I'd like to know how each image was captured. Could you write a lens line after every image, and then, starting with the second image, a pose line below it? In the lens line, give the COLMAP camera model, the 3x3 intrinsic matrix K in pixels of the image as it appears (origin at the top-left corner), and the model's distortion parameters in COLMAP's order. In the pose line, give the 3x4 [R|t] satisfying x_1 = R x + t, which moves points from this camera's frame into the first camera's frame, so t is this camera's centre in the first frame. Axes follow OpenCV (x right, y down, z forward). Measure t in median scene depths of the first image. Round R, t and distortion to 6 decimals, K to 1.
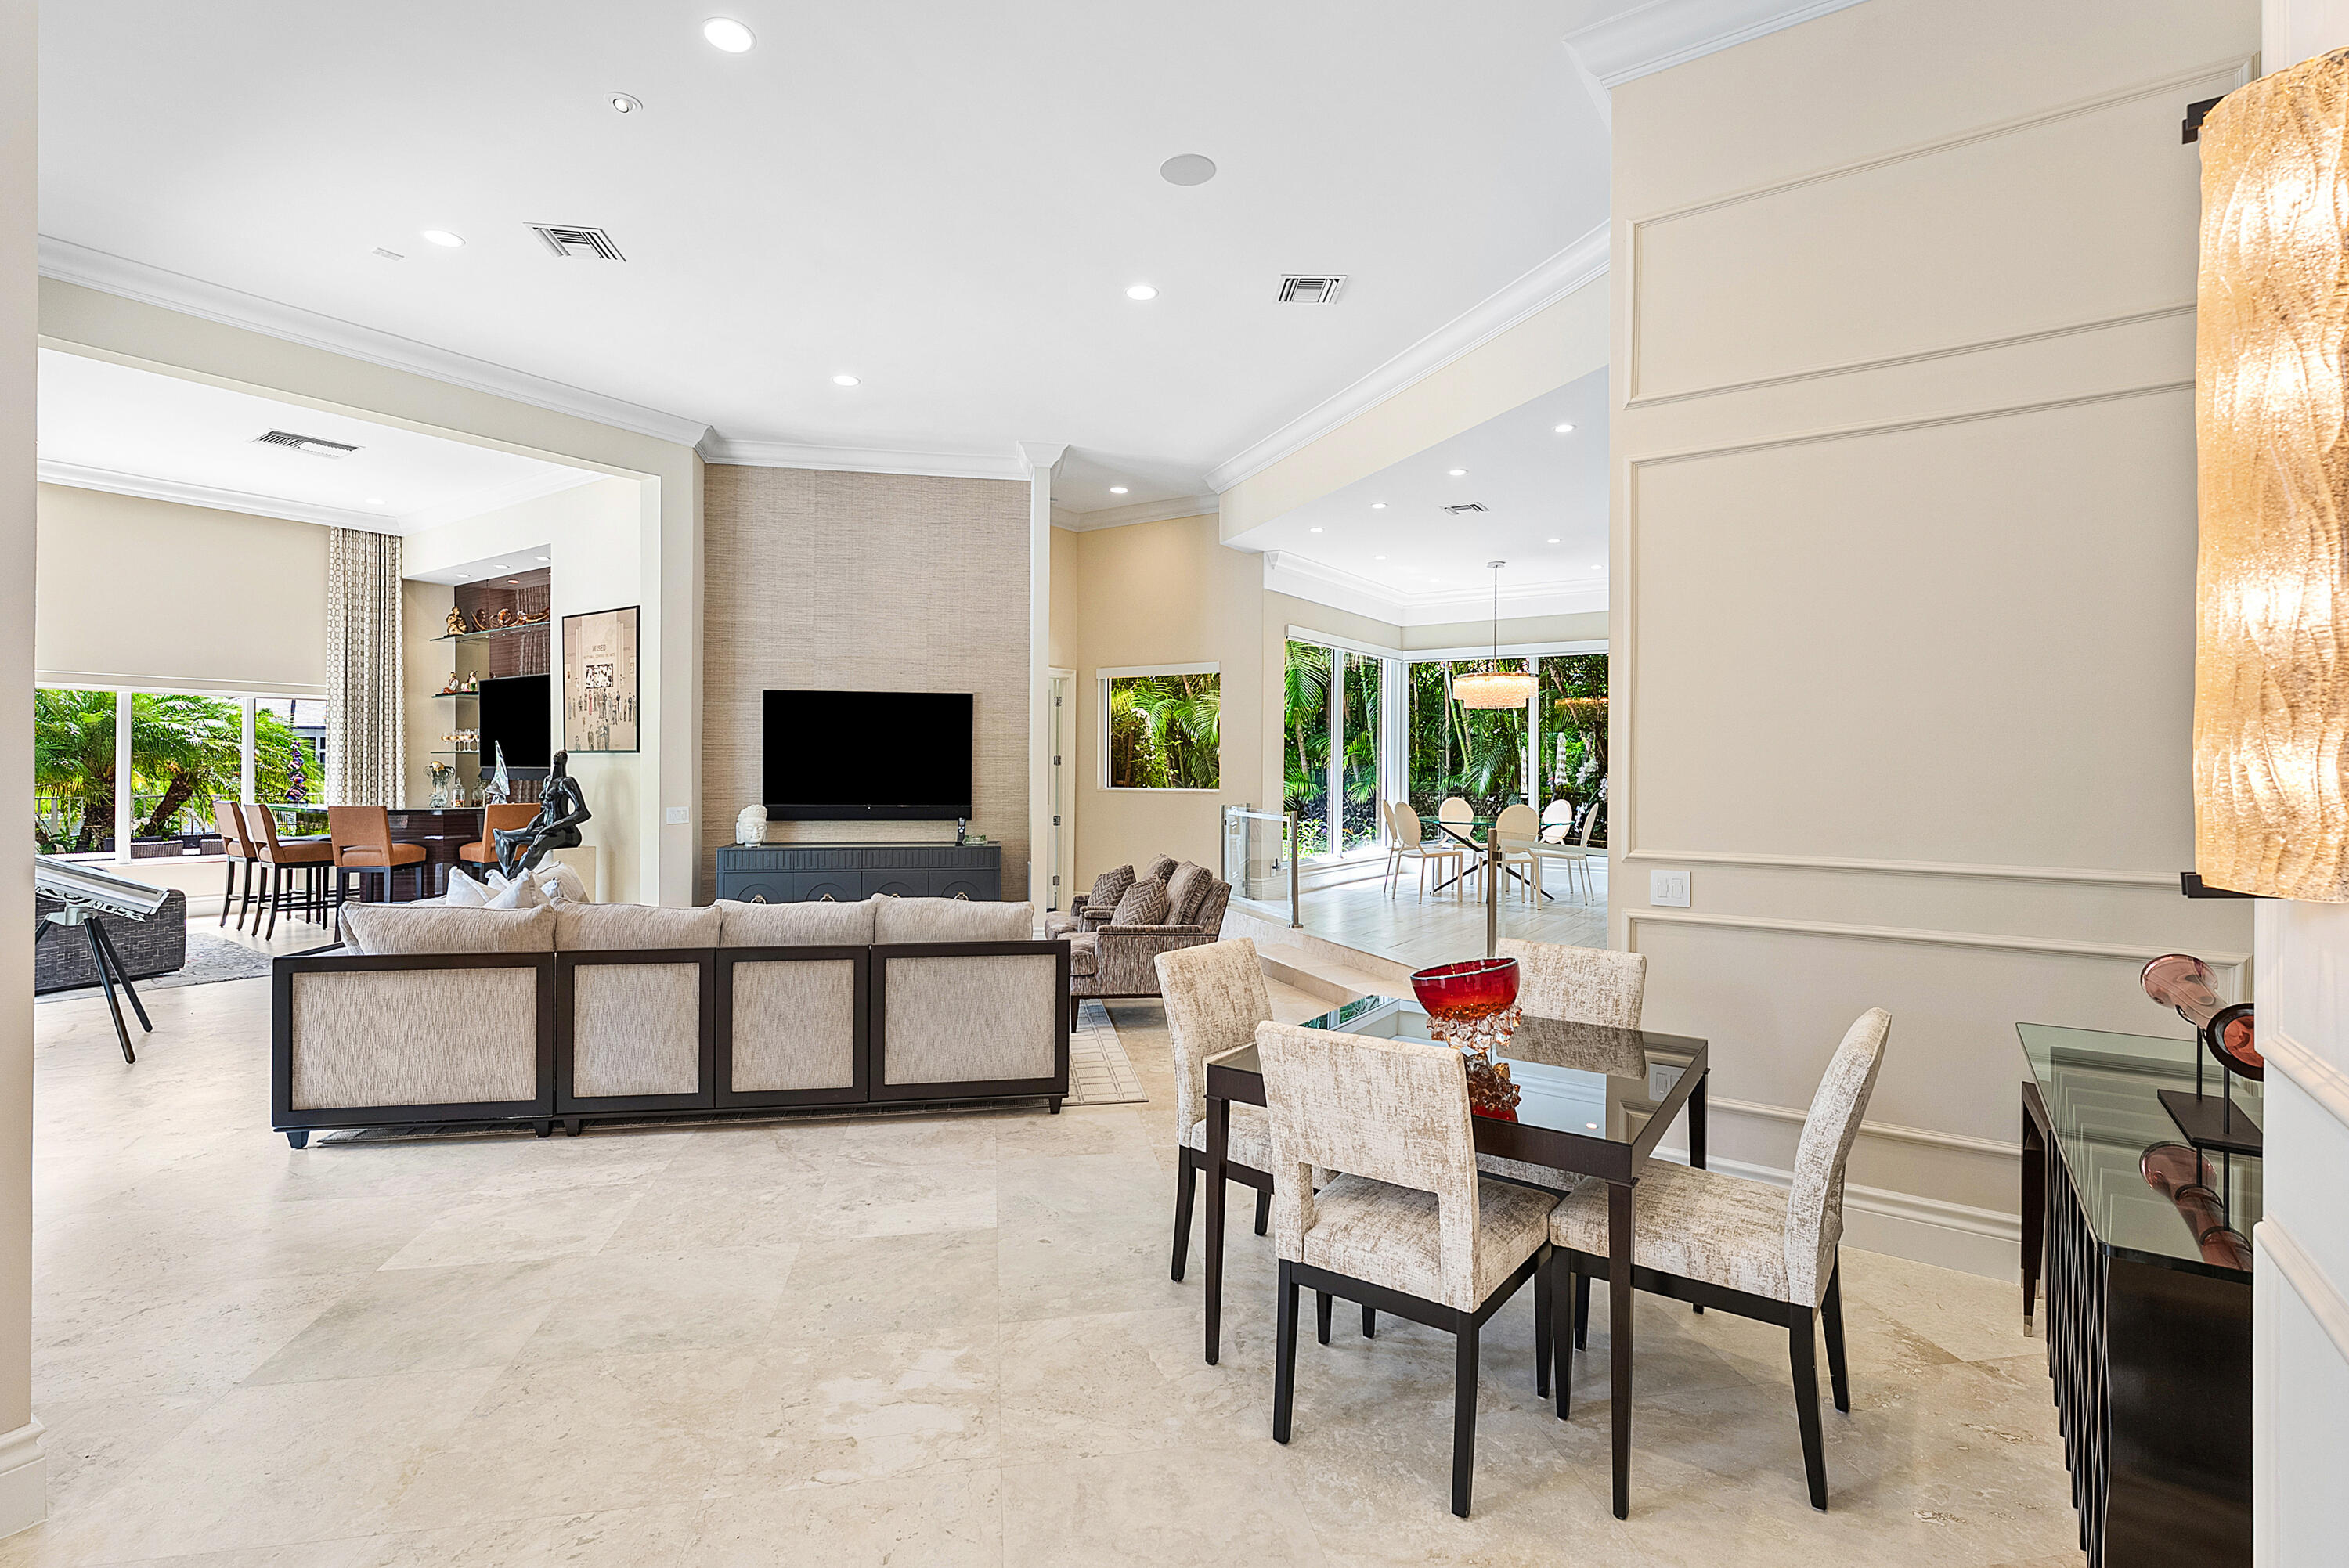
lens RADIAL K [[1078.0, 0, 1179.3], [0, 1078.0, 780.6], [0, 0, 1]] dist [0.001527, -0.000372]
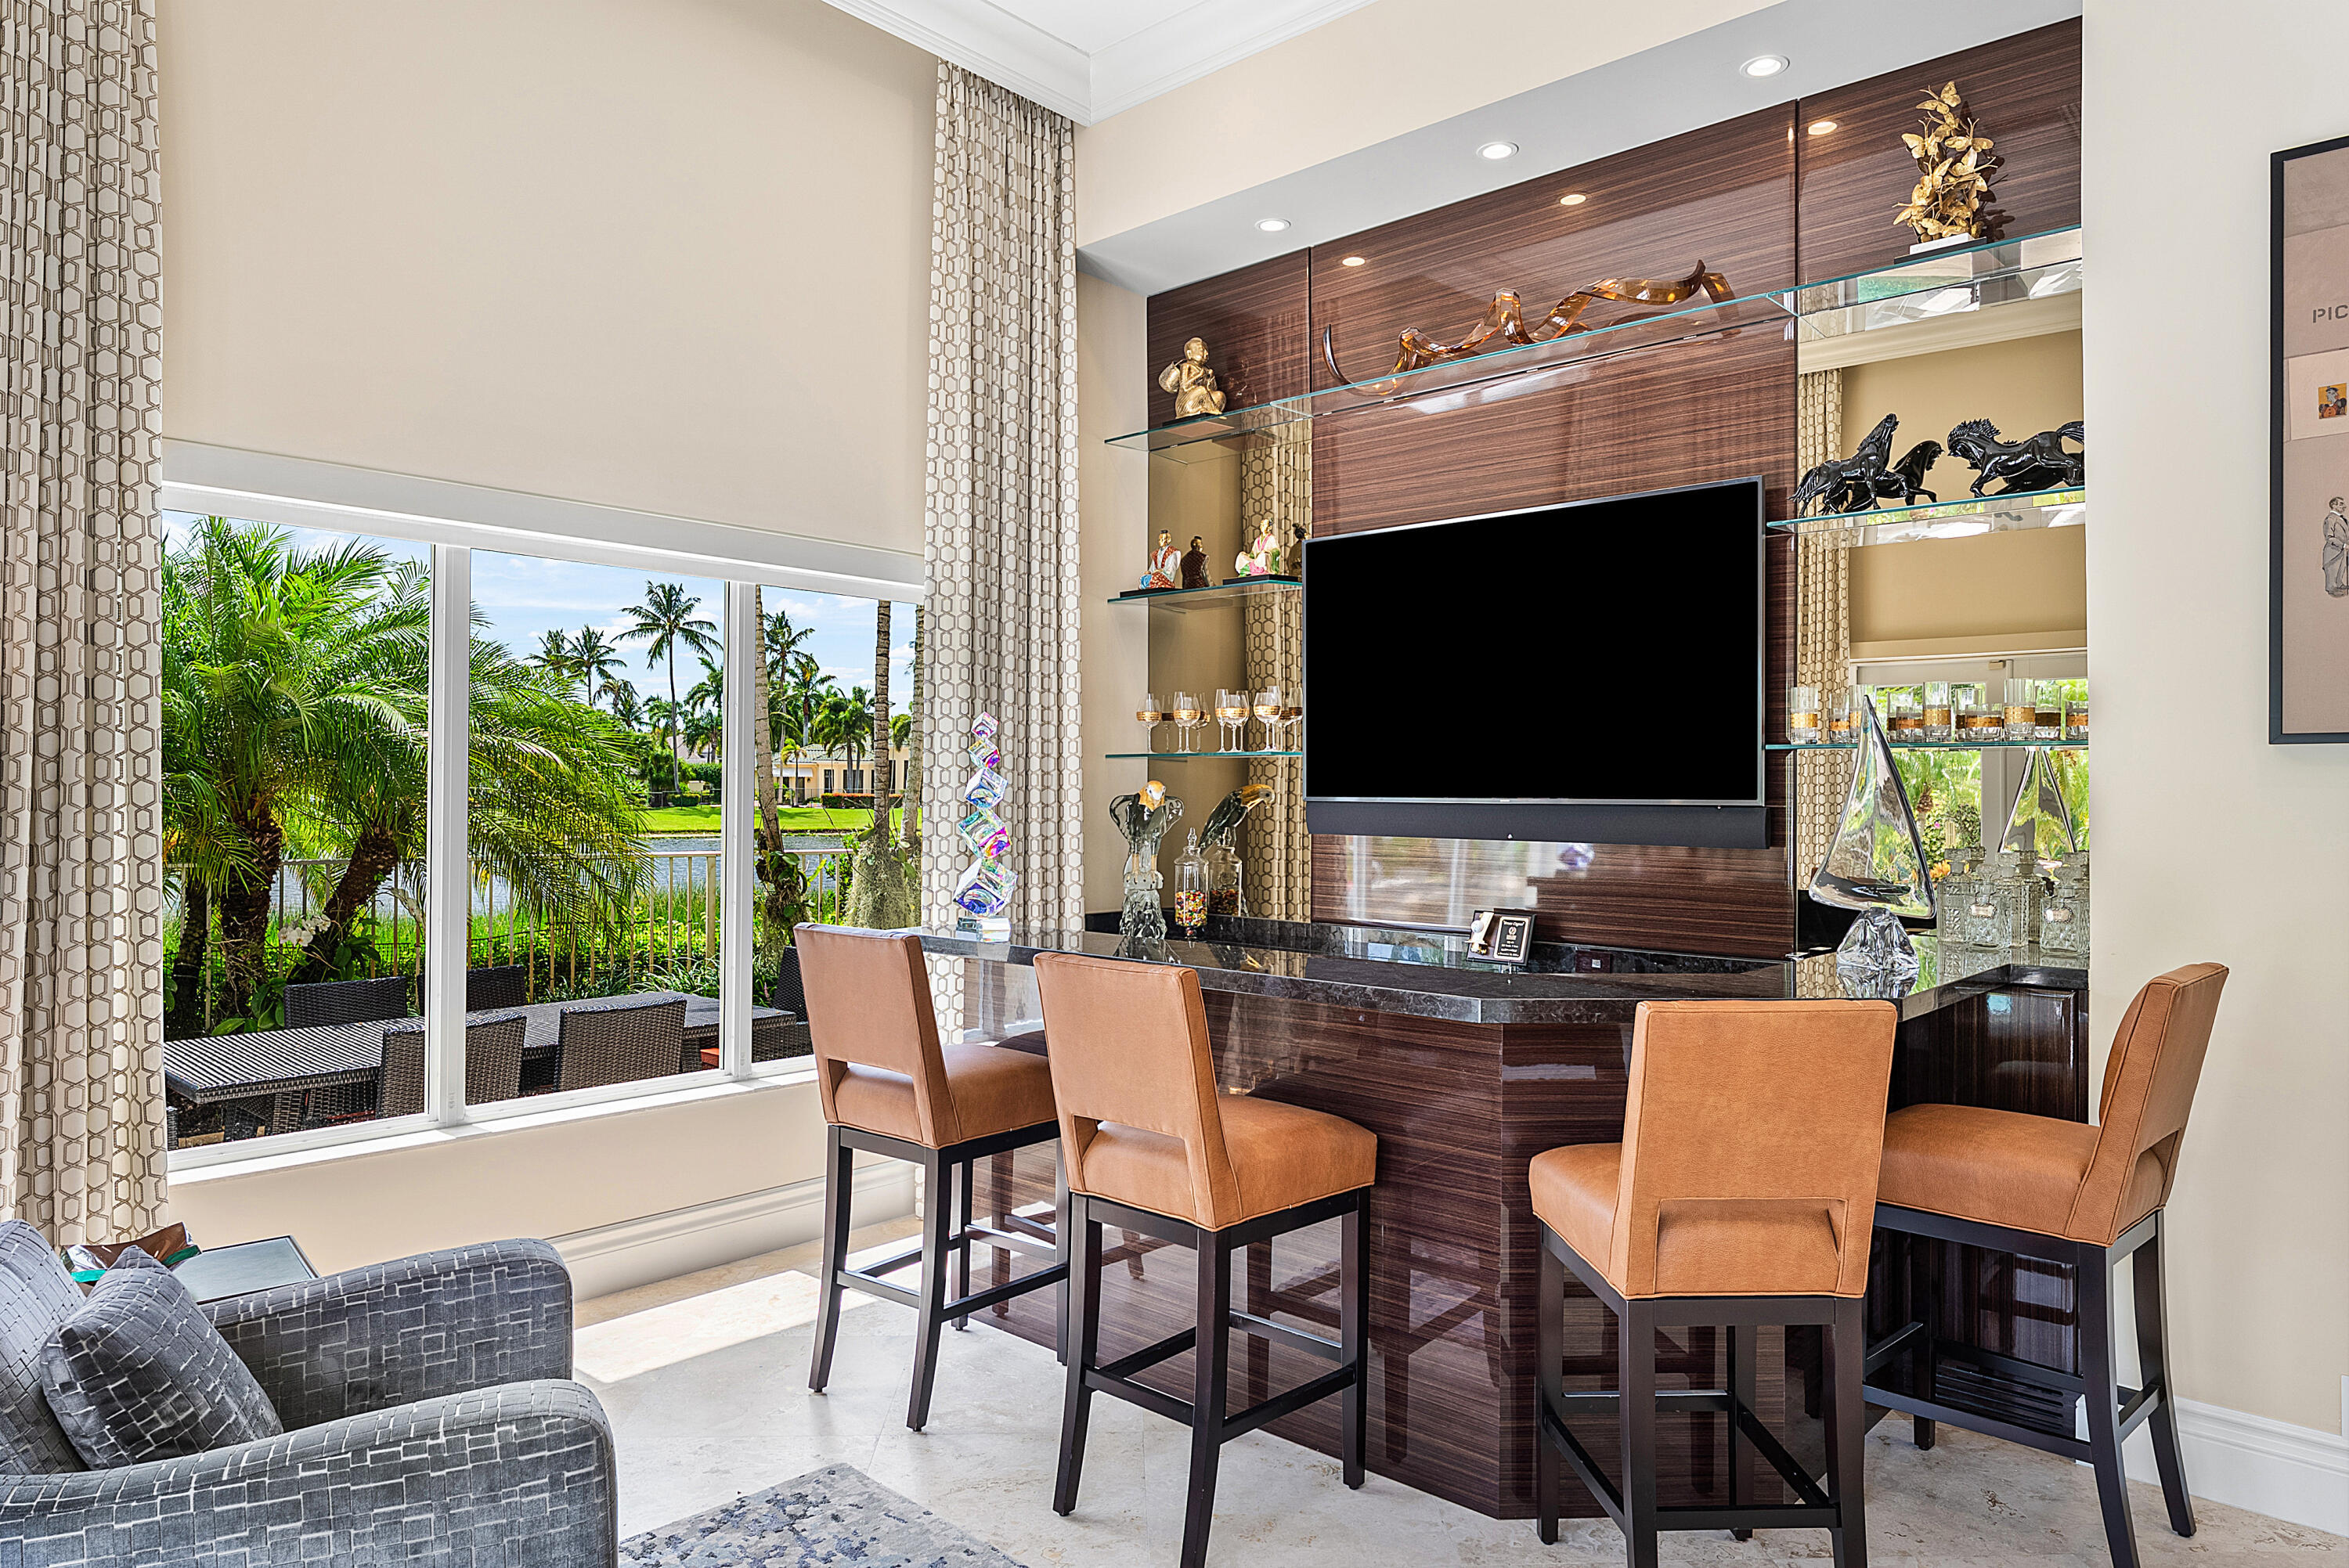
lens RADIAL K [[1459.8, 0, 1189.8], [0, 1459.8, 777.3], [0, 0, 1]] dist [-0.006061, -0.001766]
pose [[0.993890, -0.007153, -0.110140, -0.644147], [0.005517, 0.999870, -0.015159, -0.012556], [0.110234, 0.014458, 0.993801, 0.553421]]
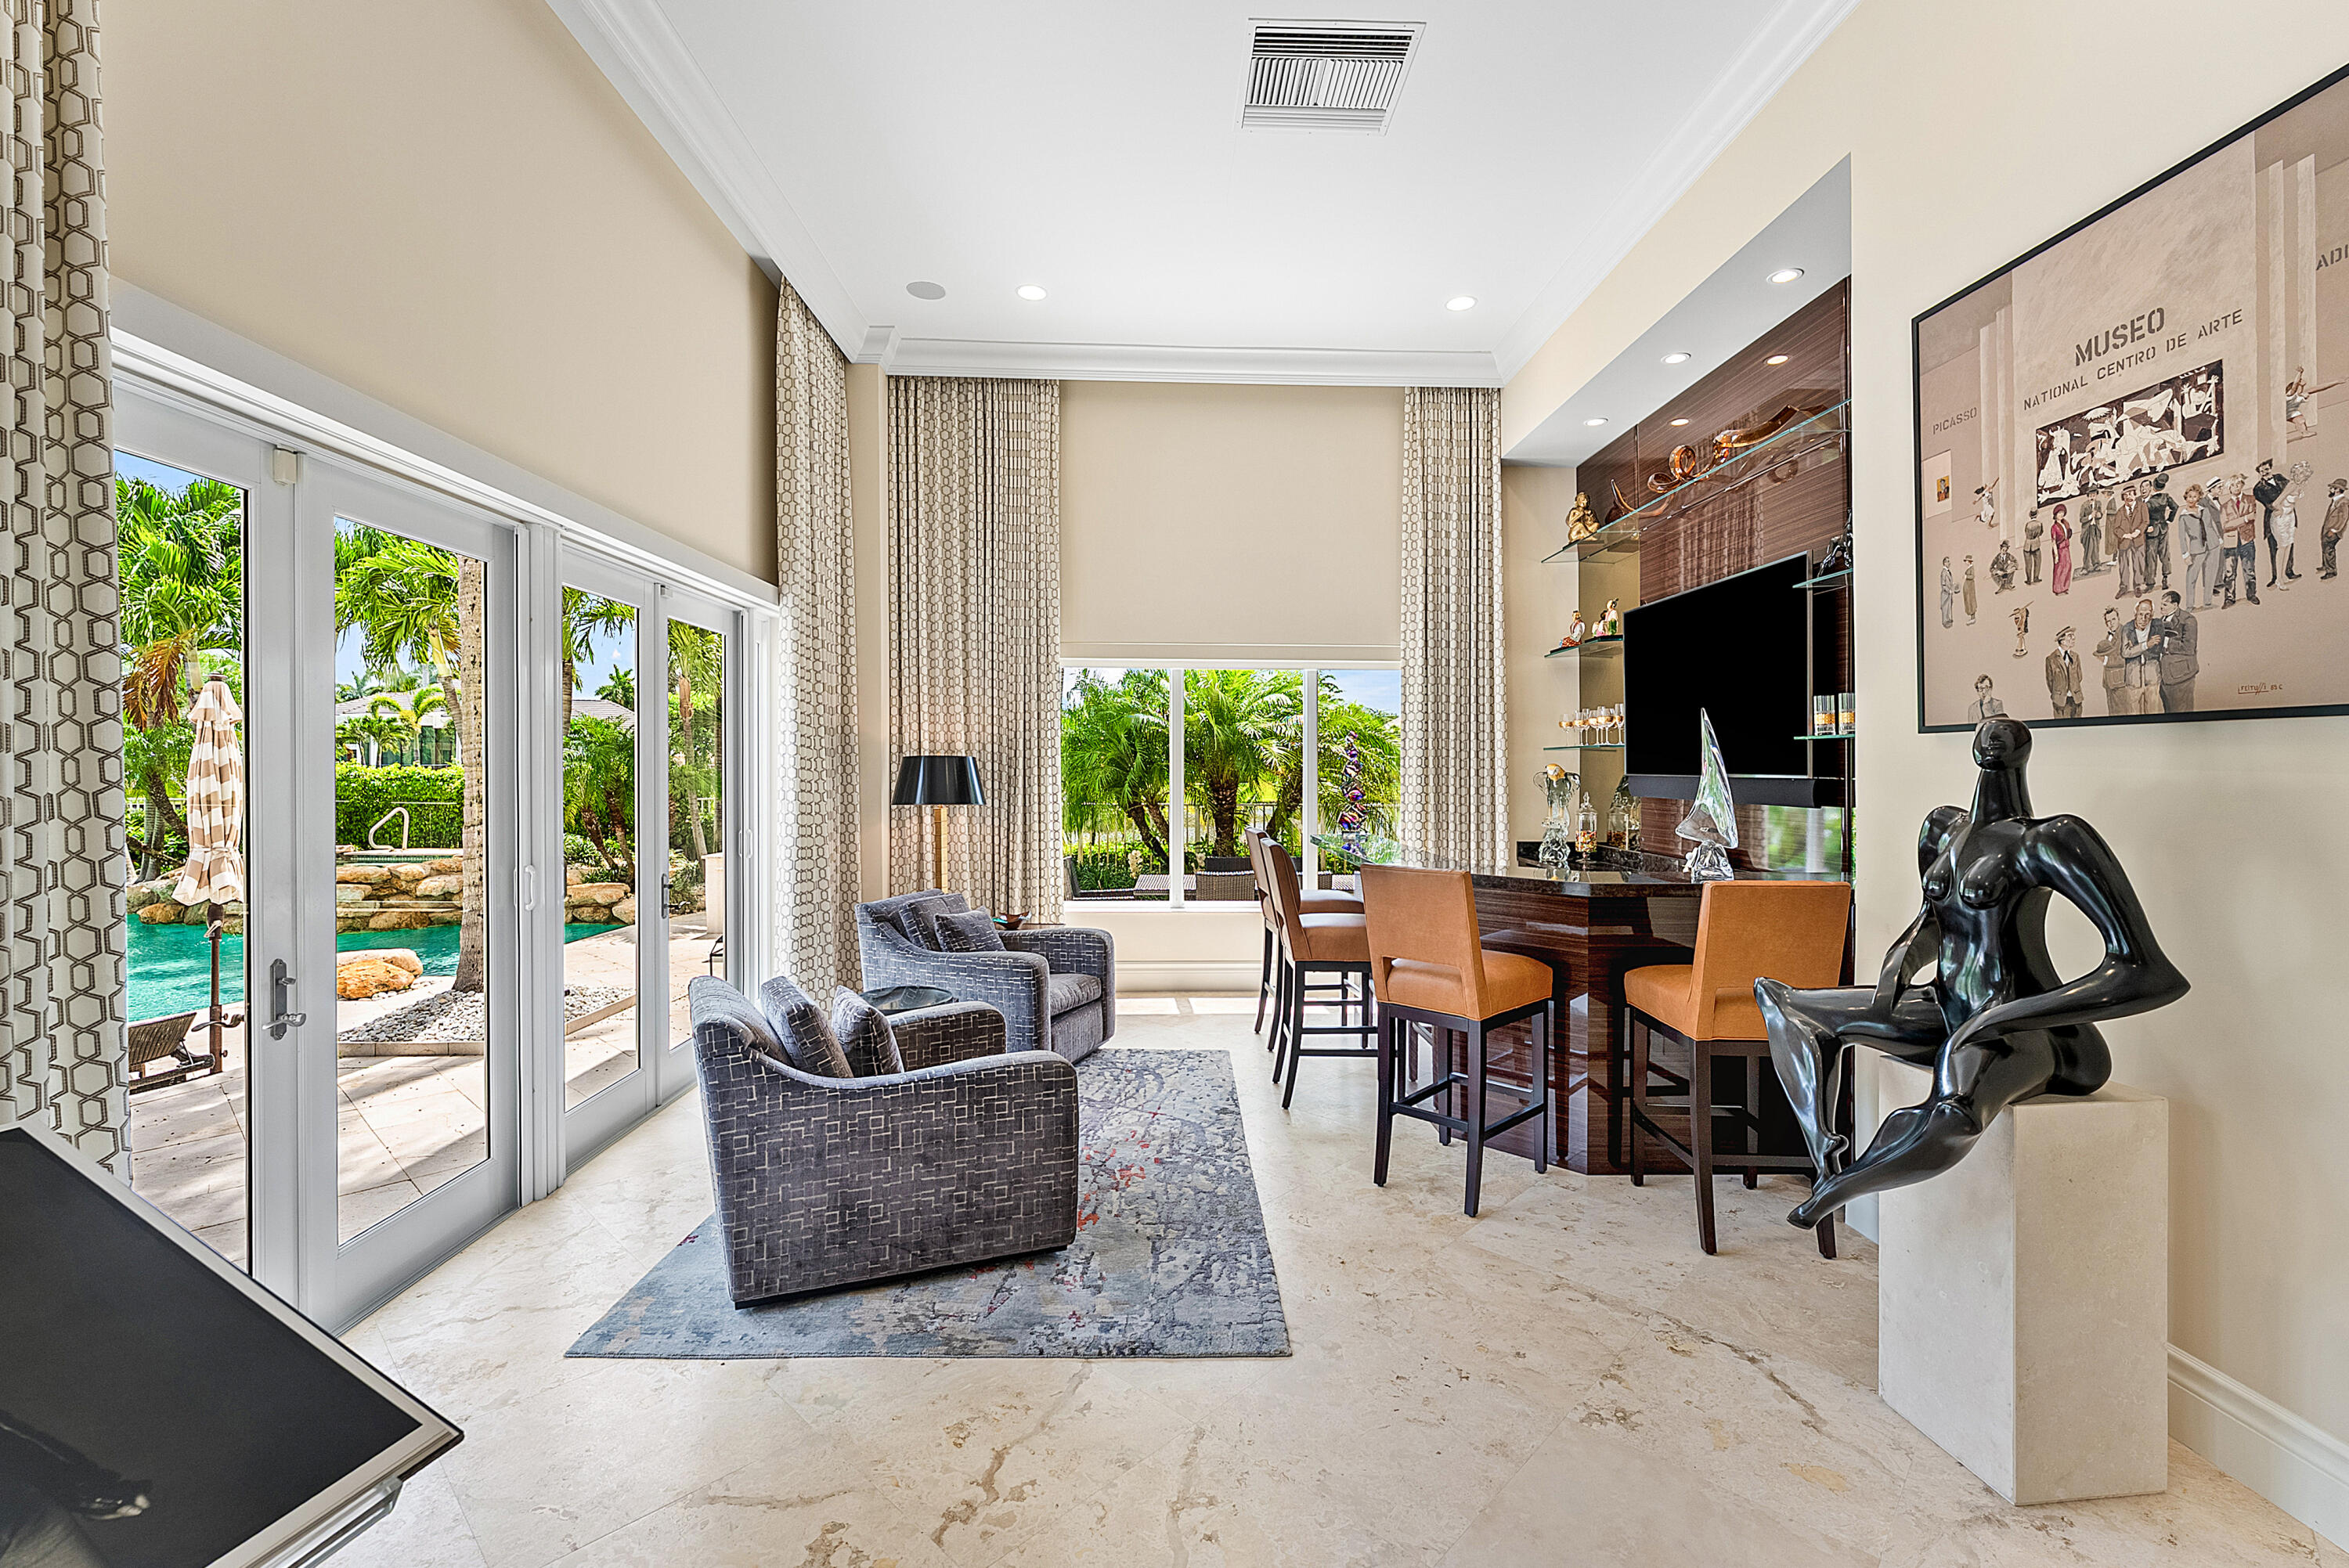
lens RADIAL K [[1026.0, 0, 1192.9], [0, 1026.0, 770.5], [0, 0, 1]] dist [-0.002909, -0.000348]
pose [[0.607193, -0.007189, -0.794522, -0.379712], [0.000690, 0.999963, -0.008521, -0.009979], [0.794554, 0.004626, 0.607175, 0.527646]]
